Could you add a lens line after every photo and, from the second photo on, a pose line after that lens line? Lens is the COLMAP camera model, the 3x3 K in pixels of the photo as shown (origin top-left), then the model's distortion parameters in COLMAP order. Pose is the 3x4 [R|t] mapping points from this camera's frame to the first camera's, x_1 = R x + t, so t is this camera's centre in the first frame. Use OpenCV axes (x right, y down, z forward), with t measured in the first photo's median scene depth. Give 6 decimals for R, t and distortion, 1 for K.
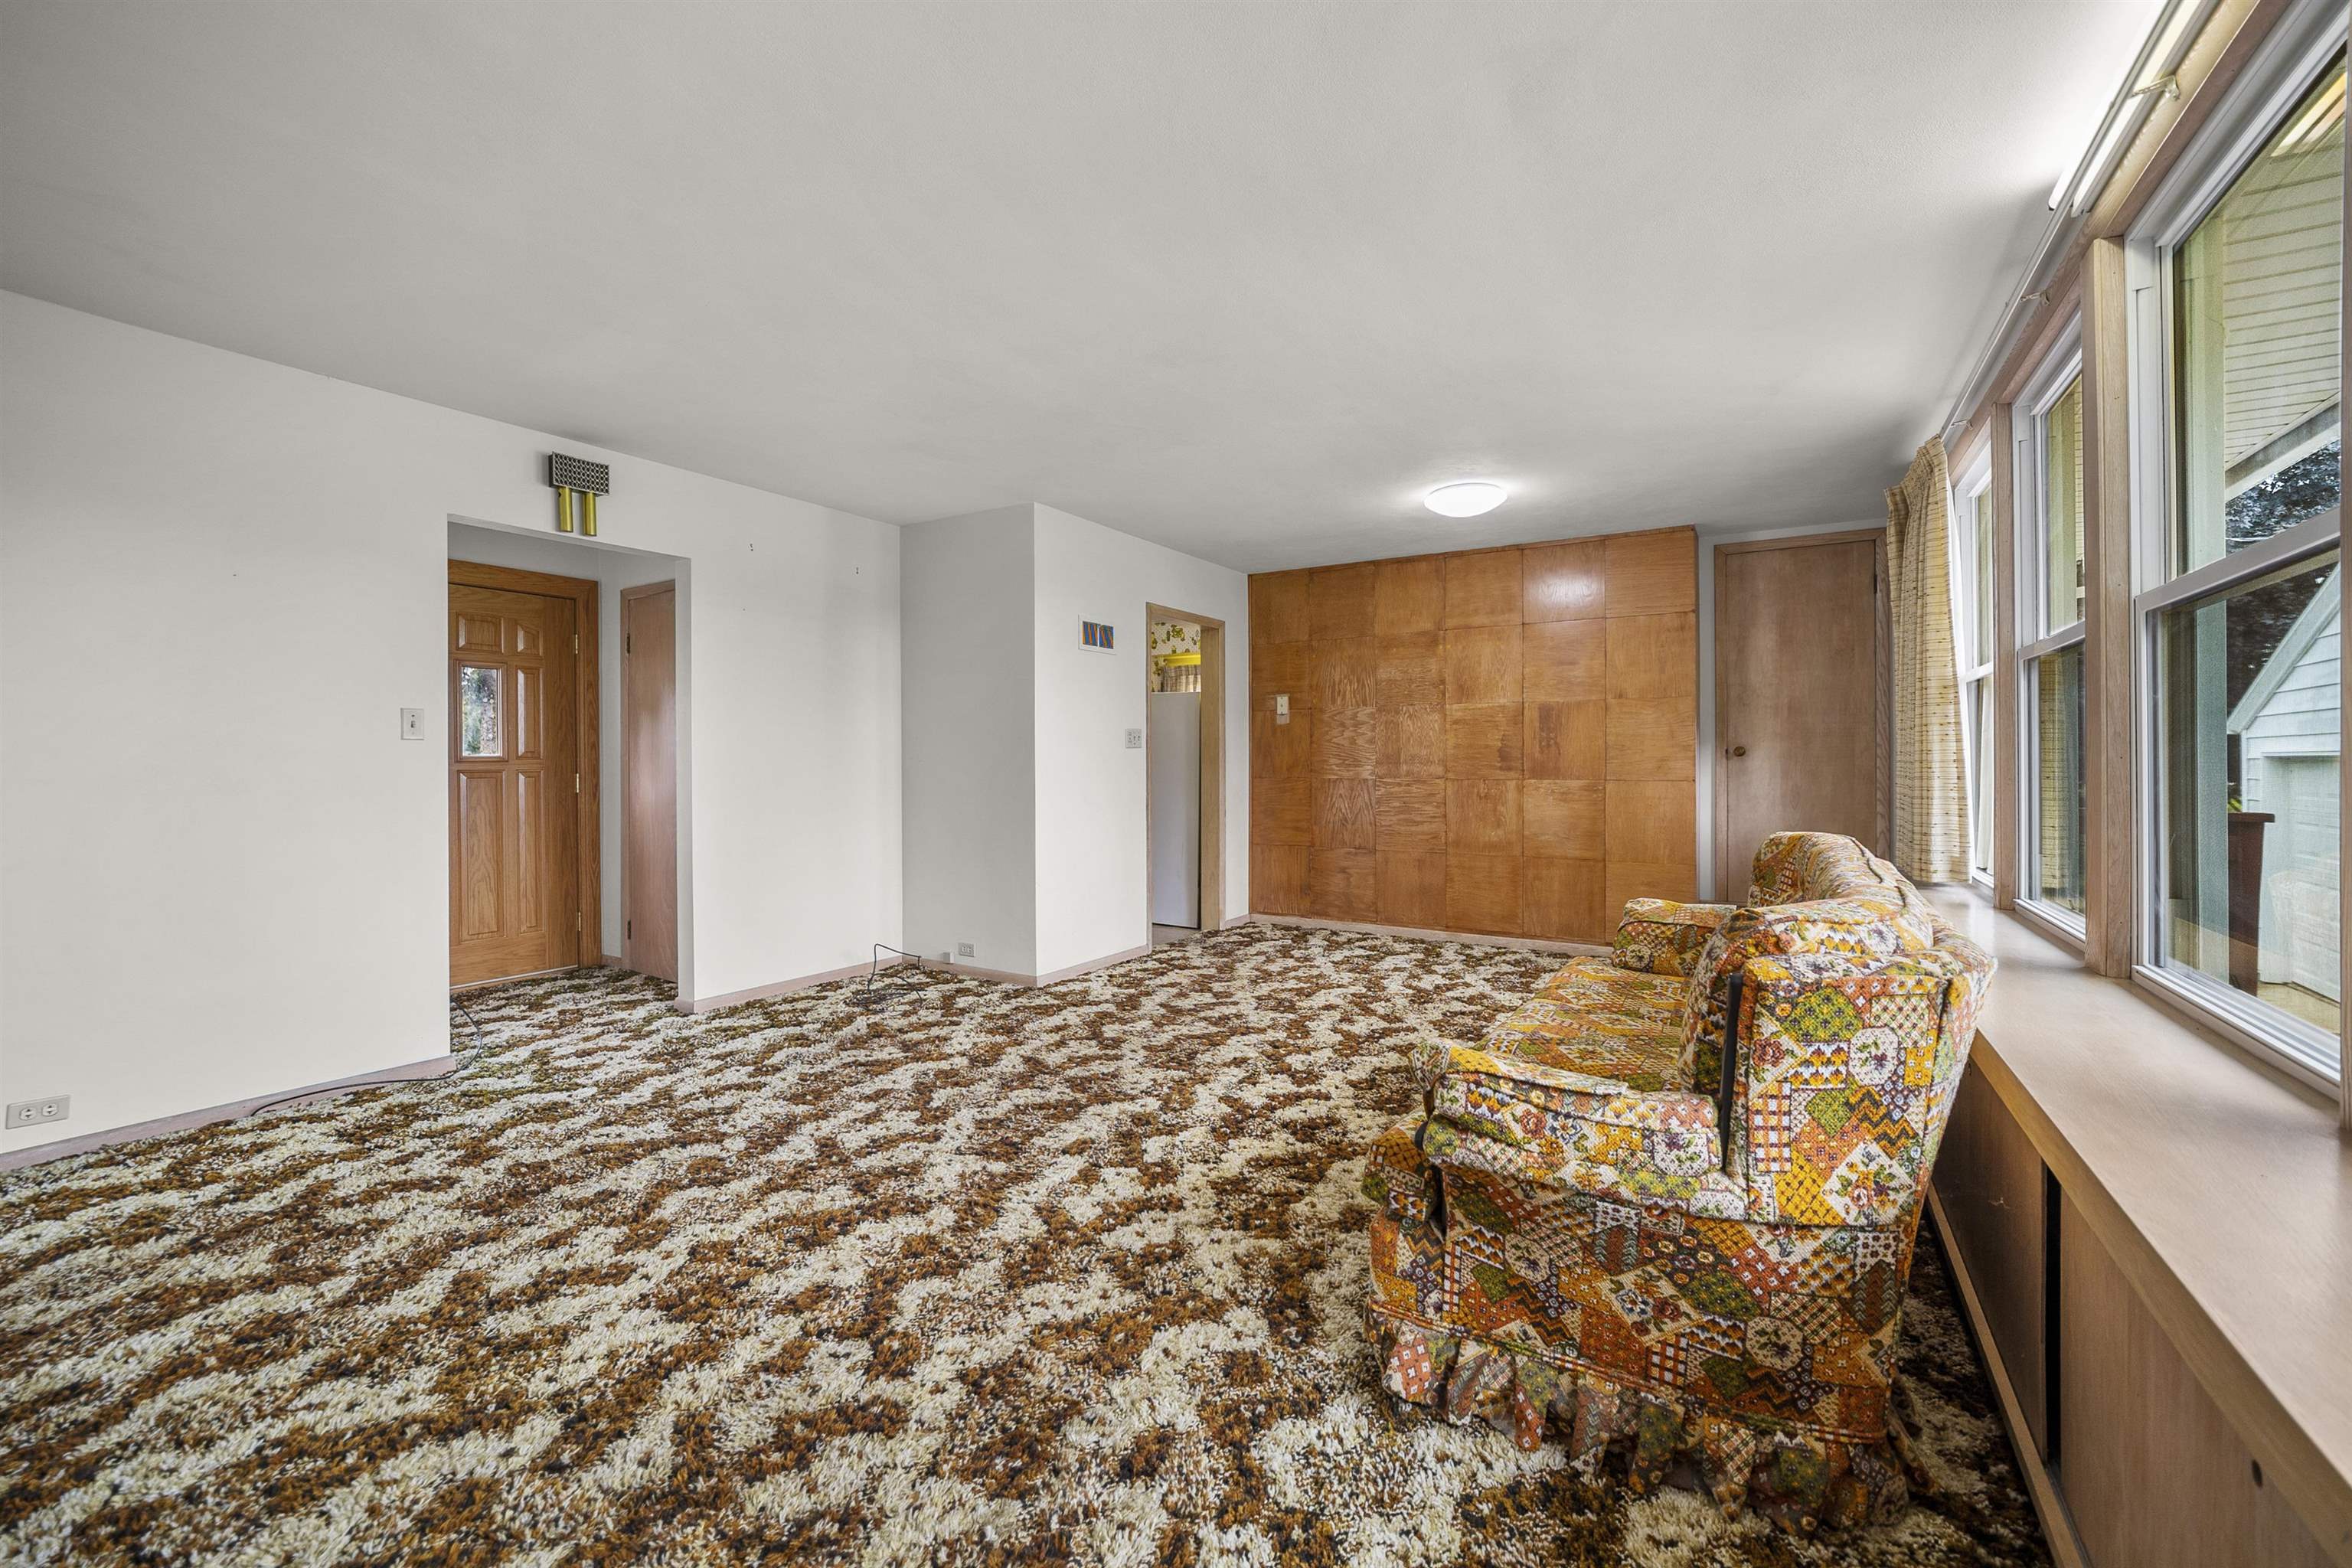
lens RADIAL K [[967.0, 0, 1184.4], [0, 967.0, 769.5], [0, 0, 1]] dist [0.001695, 0.000066]
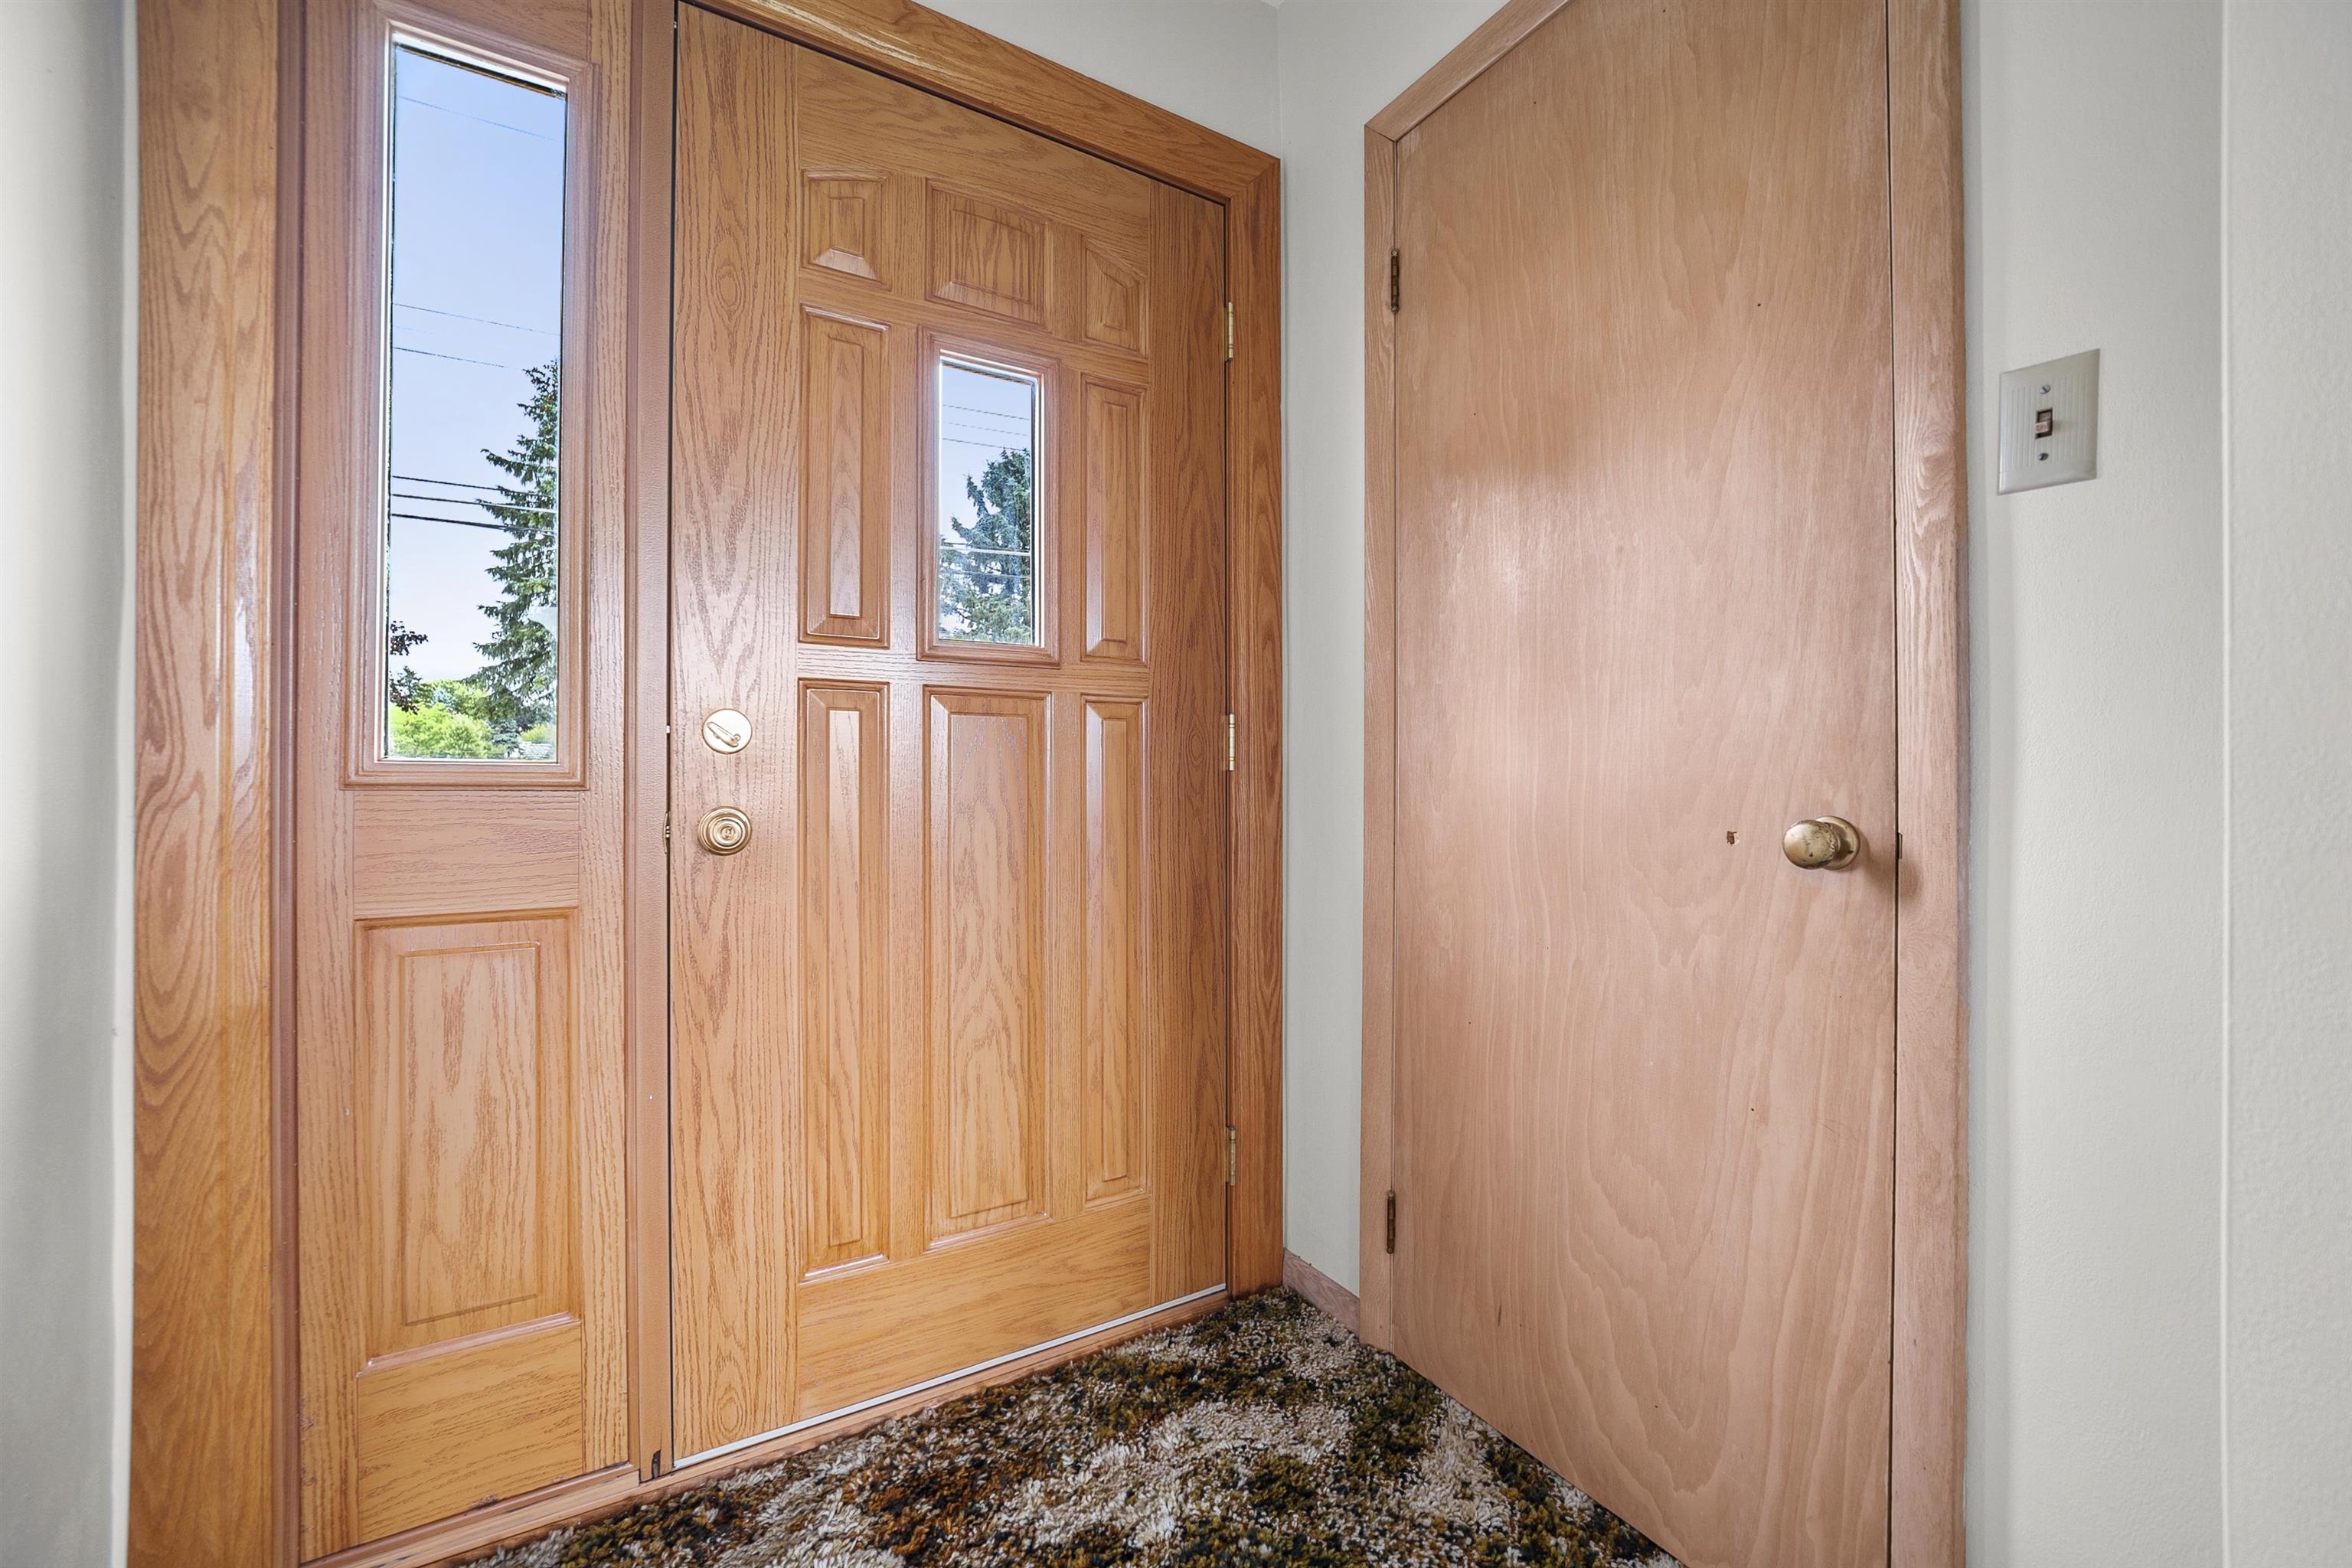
lens RADIAL K [[967.0, 0, 1177.2], [0, 967.0, 784.7], [0, 0, 1]] dist [0.001695, 0.000066]
pose [[0.877255, 0.008754, -0.479945, -0.496411], [-0.008820, 0.999959, 0.002118, 0.029100], [0.479943, 0.002375, 0.877296, 0.717642]]
